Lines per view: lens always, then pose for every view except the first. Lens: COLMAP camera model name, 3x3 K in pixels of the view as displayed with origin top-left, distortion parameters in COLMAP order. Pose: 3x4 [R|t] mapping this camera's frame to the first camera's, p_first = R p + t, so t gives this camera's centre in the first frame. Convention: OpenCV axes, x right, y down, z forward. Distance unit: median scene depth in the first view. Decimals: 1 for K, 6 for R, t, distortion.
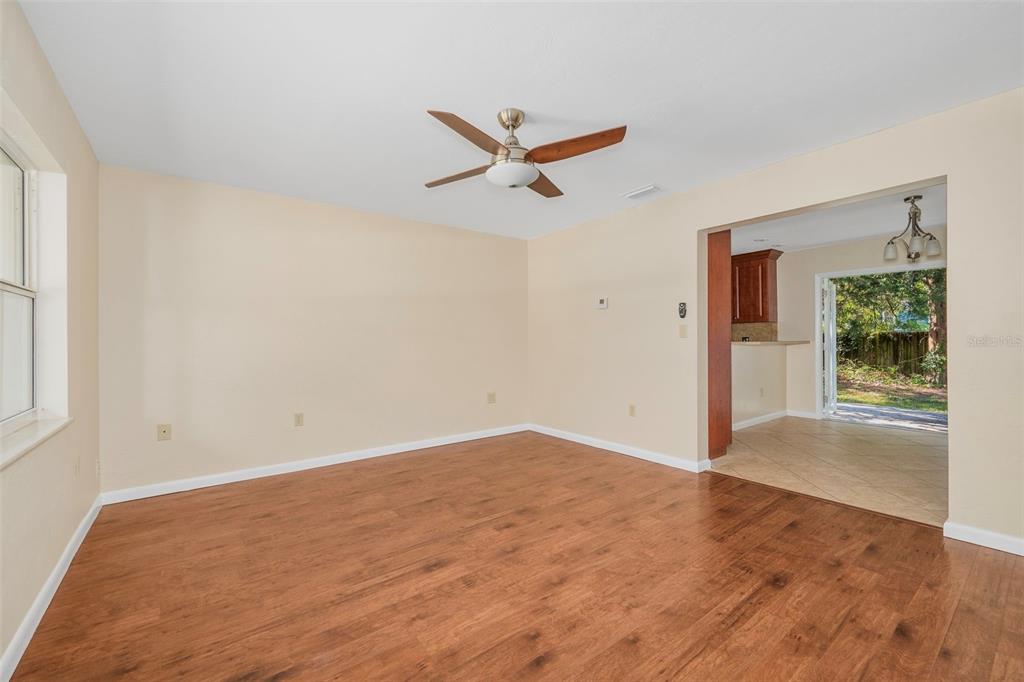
lens RADIAL K [[409.1, 0, 515.1], [0, 409.1, 335.9], [0, 0, 1]] dist [-0.002352, 0.000066]
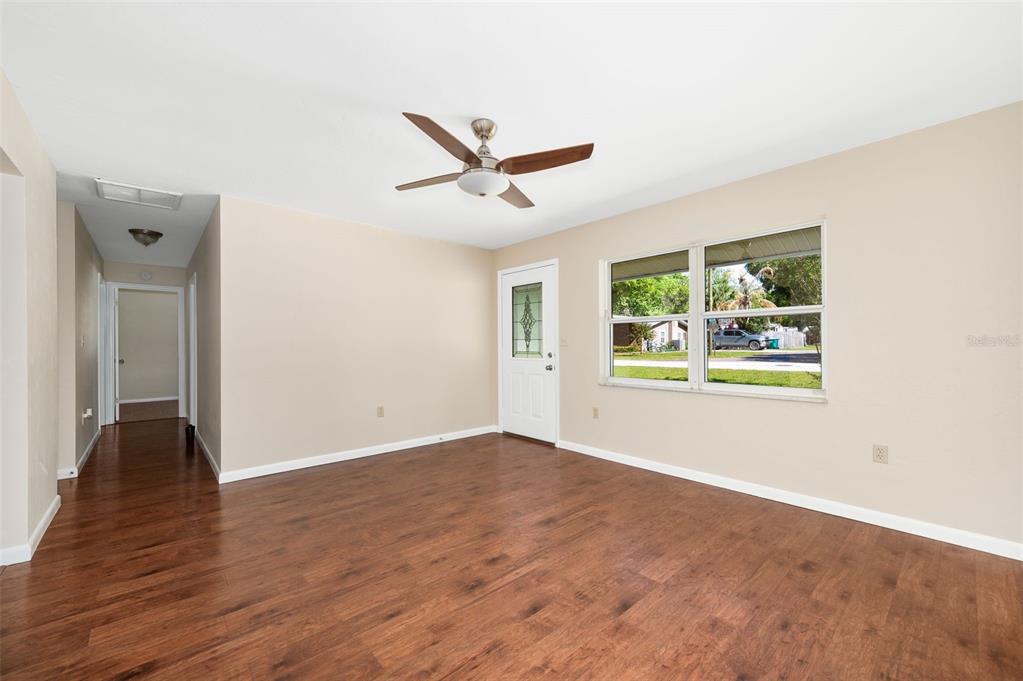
lens RADIAL K [[408.7, 0, 516.8], [0, 408.7, 344.6], [0, 0, 1]] dist [-0.002352, 0.000066]
pose [[-0.996587, 0.013235, -0.081486, -0.001439], [0.014444, 0.999794, -0.014272, 0.020013], [0.081281, -0.015401, -0.996572, 1.902582]]
